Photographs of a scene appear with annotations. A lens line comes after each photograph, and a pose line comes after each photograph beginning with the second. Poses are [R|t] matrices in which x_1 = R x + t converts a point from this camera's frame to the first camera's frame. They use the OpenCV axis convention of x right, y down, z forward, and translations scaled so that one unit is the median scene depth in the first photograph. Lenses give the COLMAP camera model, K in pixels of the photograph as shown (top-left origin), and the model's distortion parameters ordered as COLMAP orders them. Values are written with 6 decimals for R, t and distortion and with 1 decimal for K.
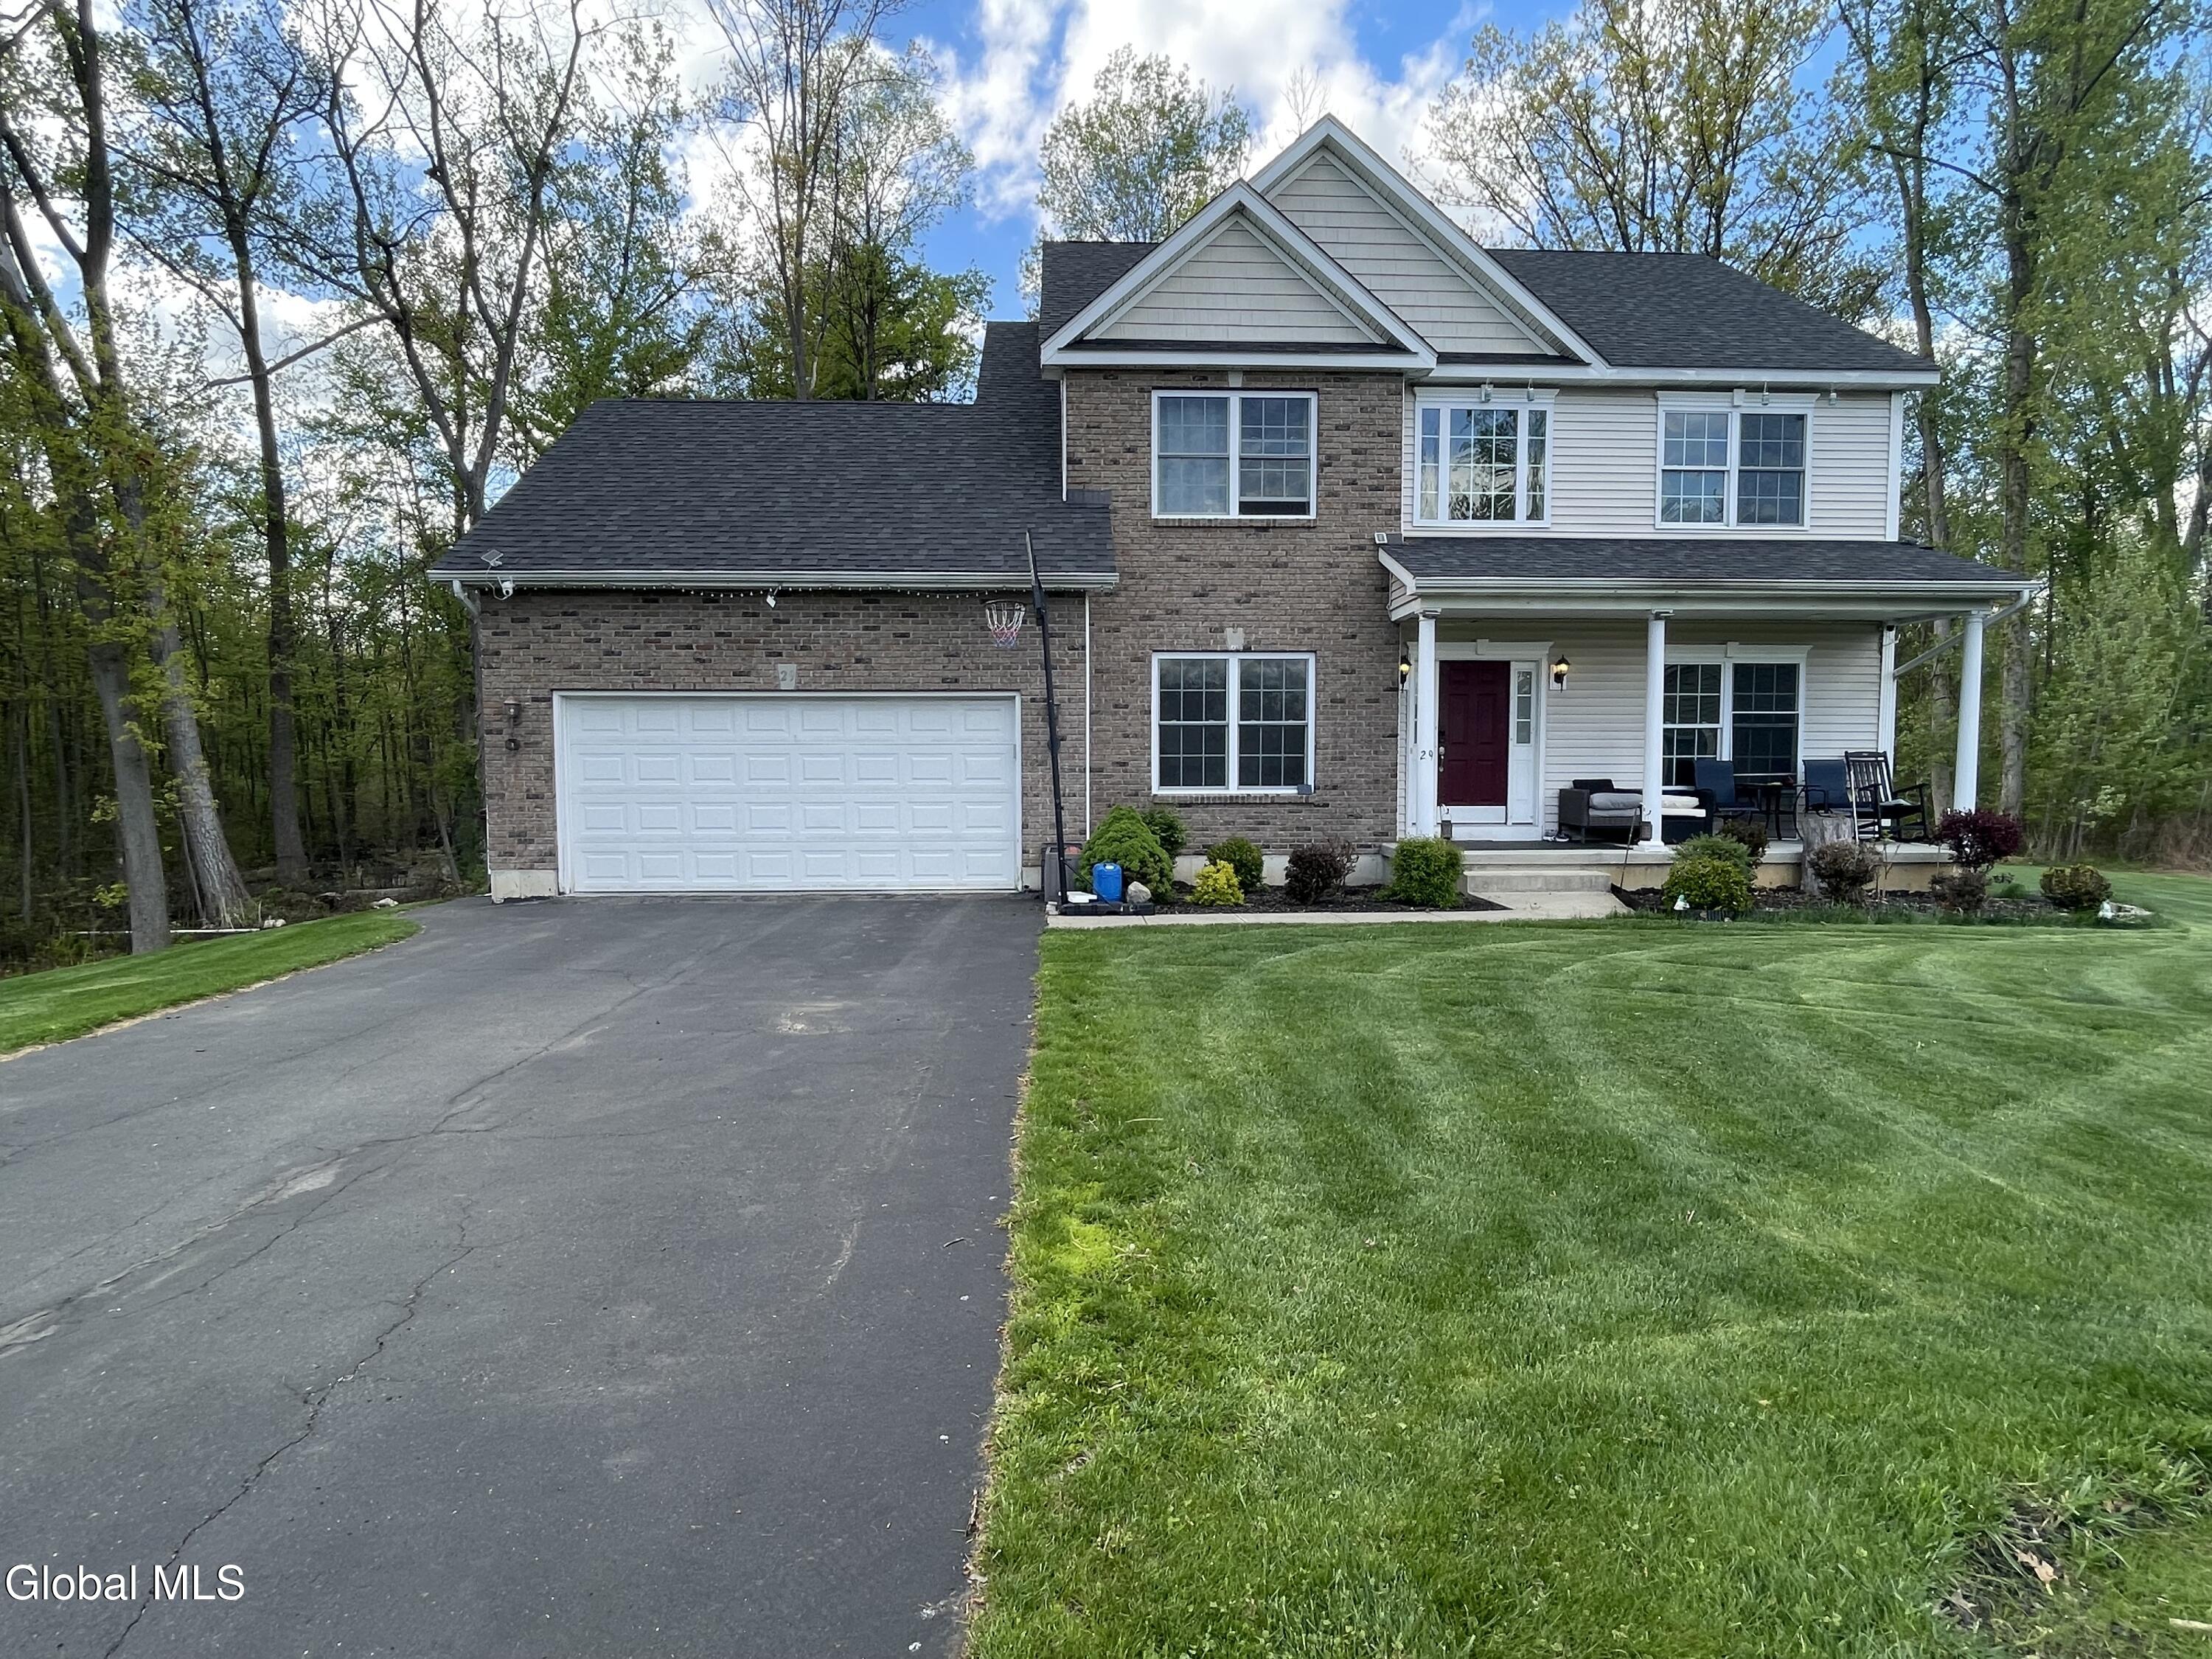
lens RADIAL K [[1173.9, 0, 1101.1], [0, 1173.9, 838.8], [0, 0, 1]] dist [-0.002204, -0.003105]
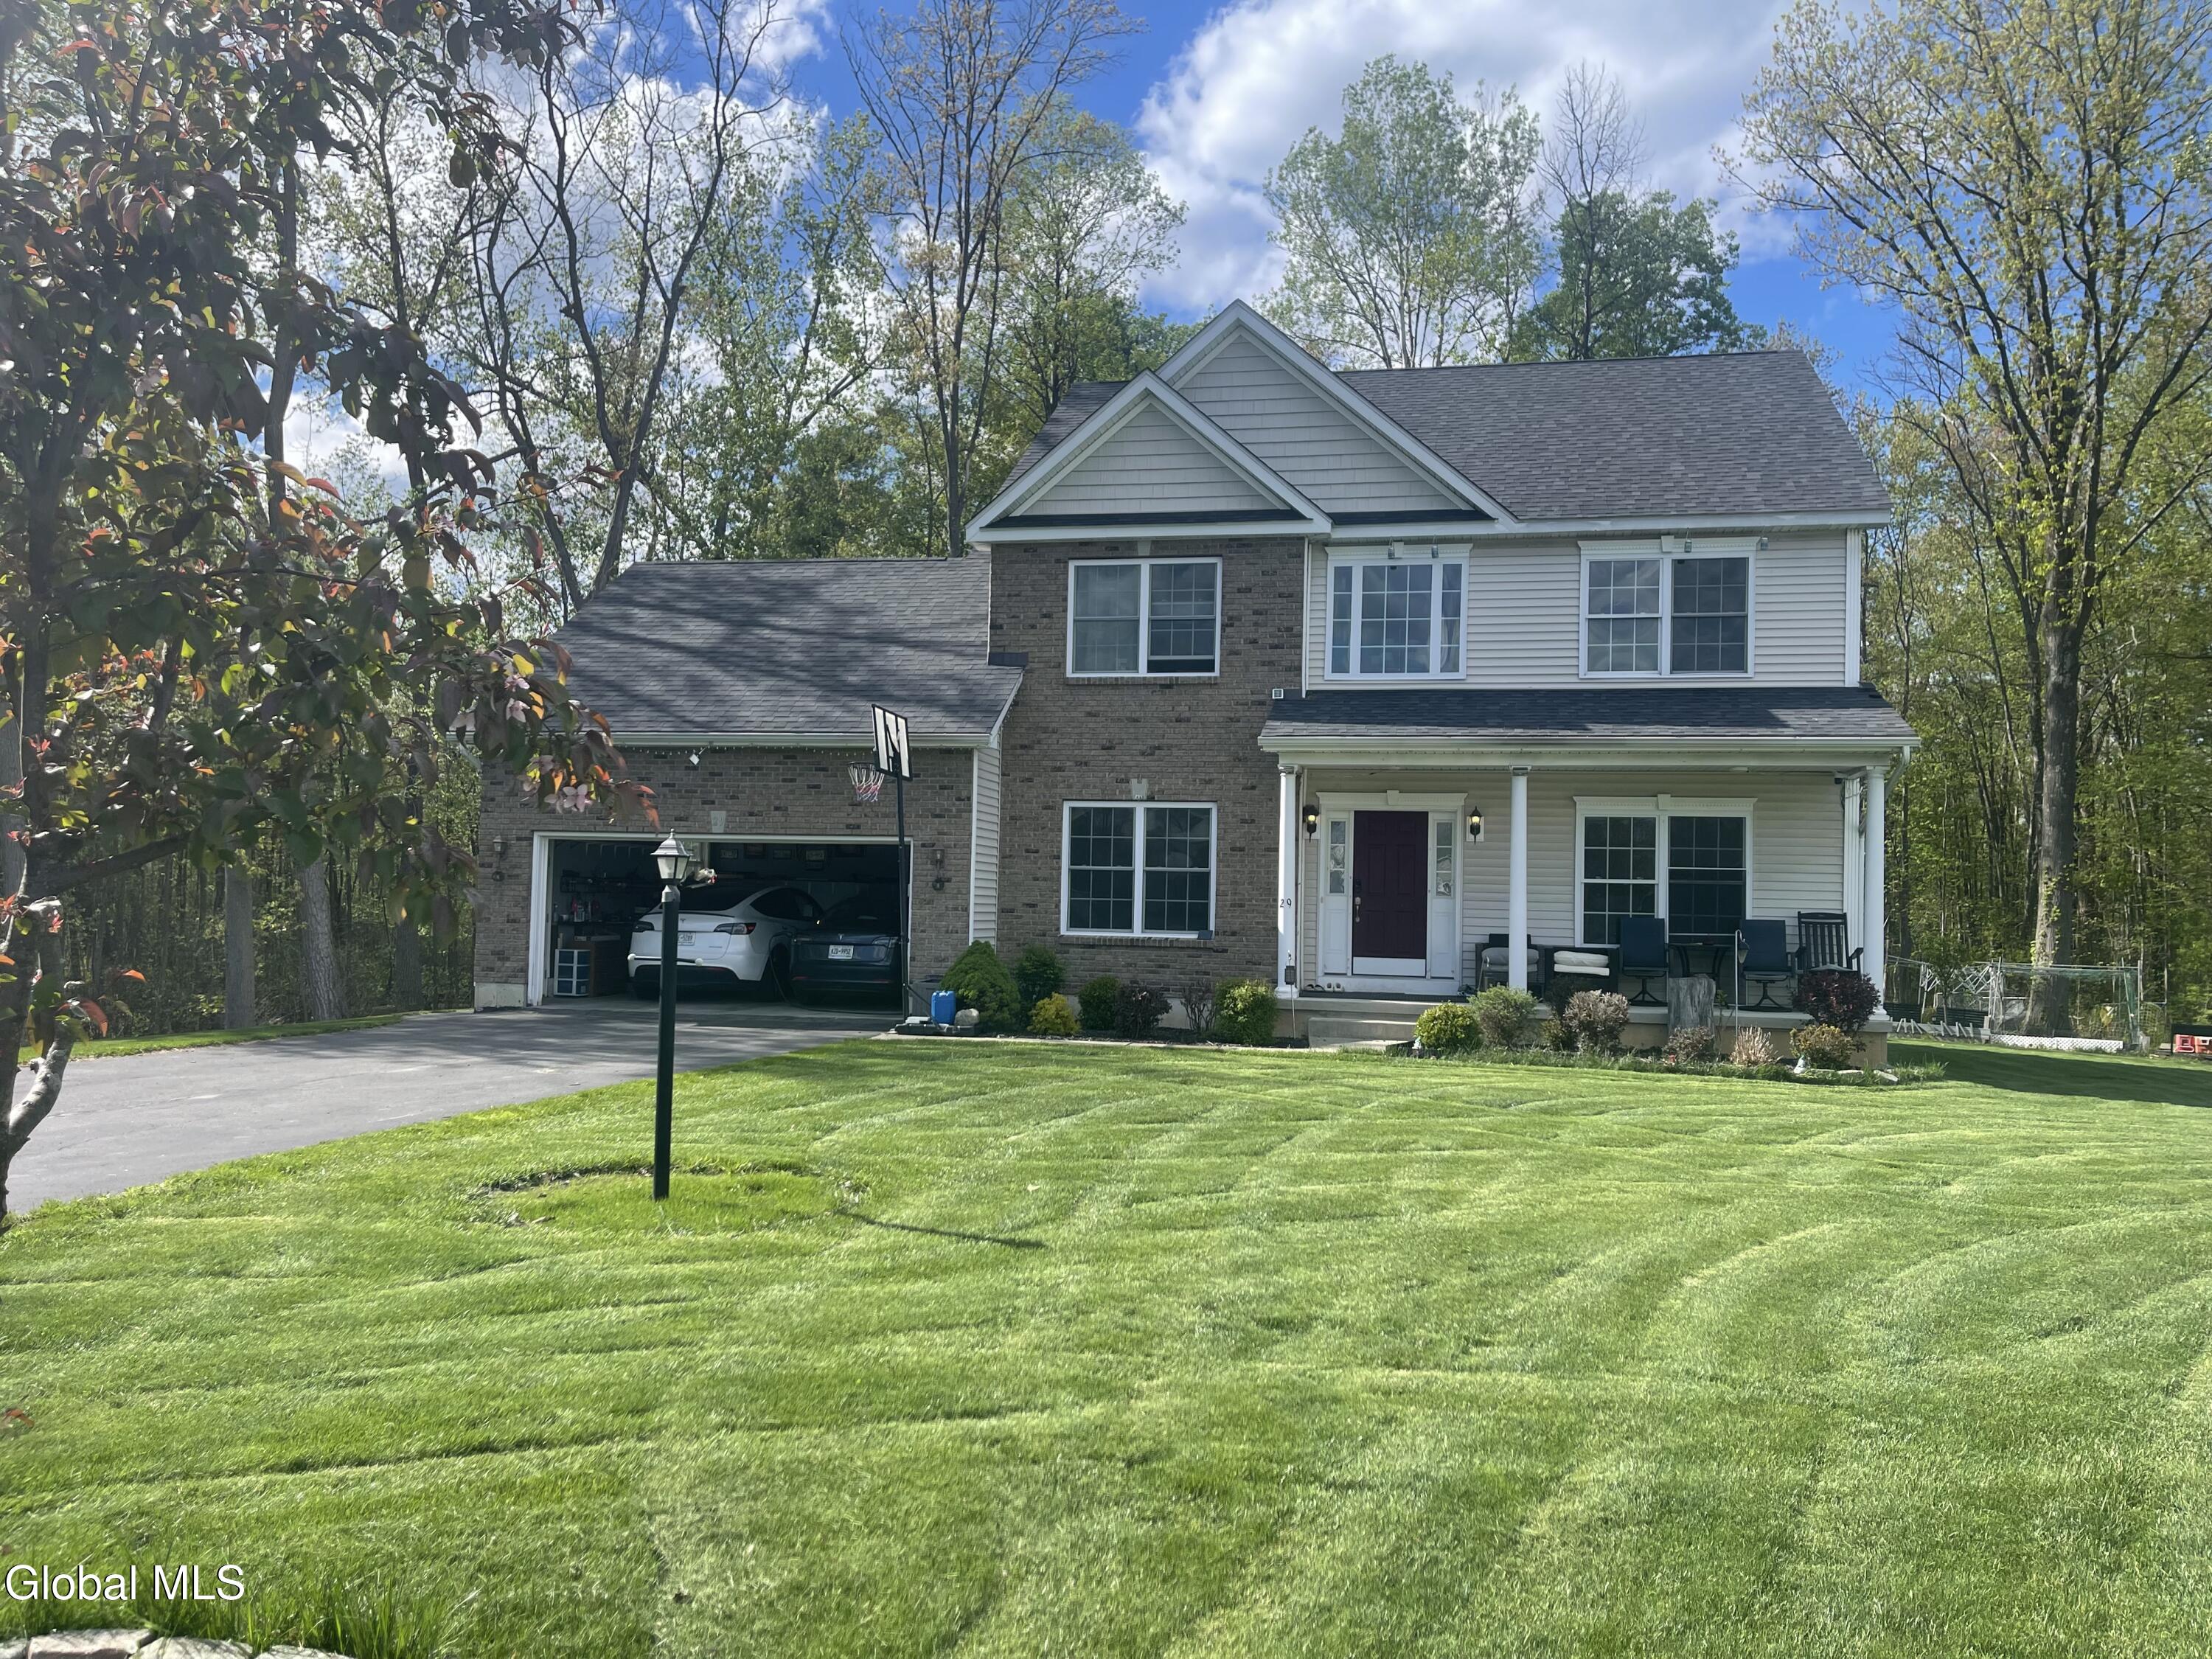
lens RADIAL K [[1649.5, 0, 1116.2], [0, 1649.5, 846.7], [0, 0, 1]] dist [0.101853, -0.147156]
pose [[0.969735, 0.015233, -0.243683, 0.452728], [-0.041081, 0.994003, -0.101342, 0.030817], [0.240678, 0.108286, 0.964546, -0.420609]]
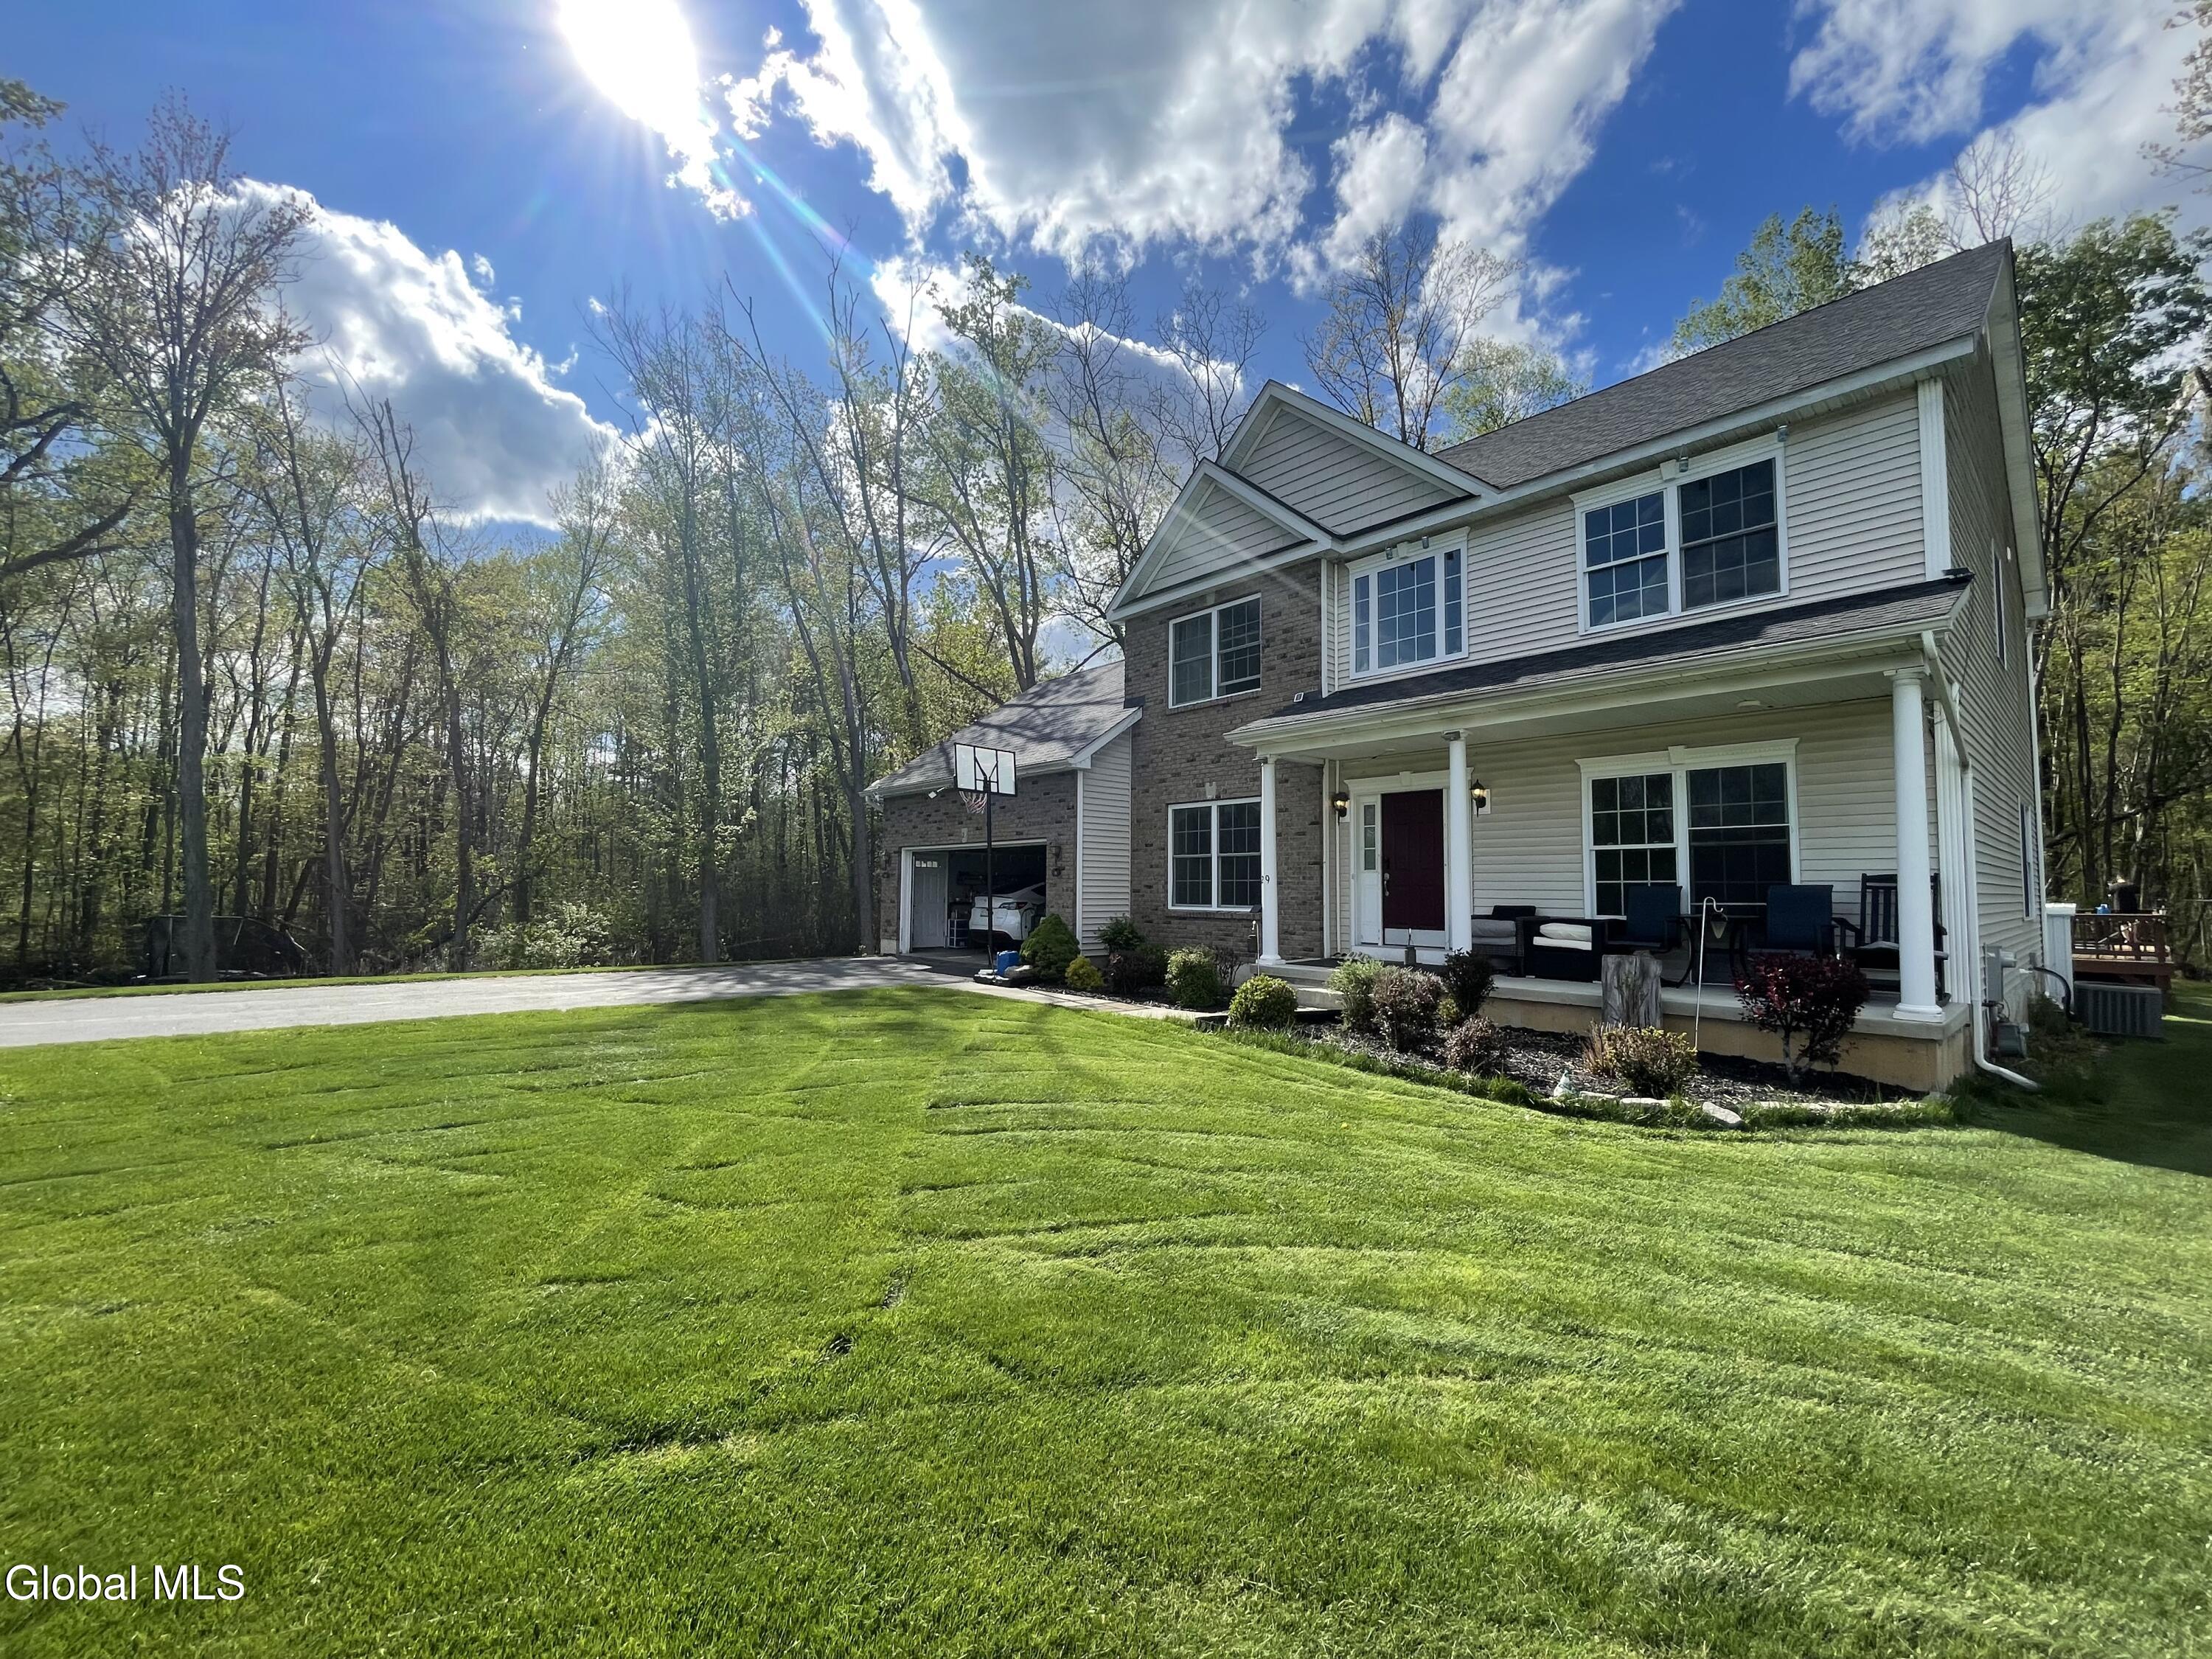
lens RADIAL K [[928.5, 0, 1089.5], [0, 928.5, 830.5], [0, 0, 1]] dist [0.019444, -0.011101]
pose [[0.615358, -0.044683, -0.786980, 0.833811], [-0.061863, 0.992575, -0.104728, -0.011281], [0.785816, 0.113130, 0.608025, 0.275651]]
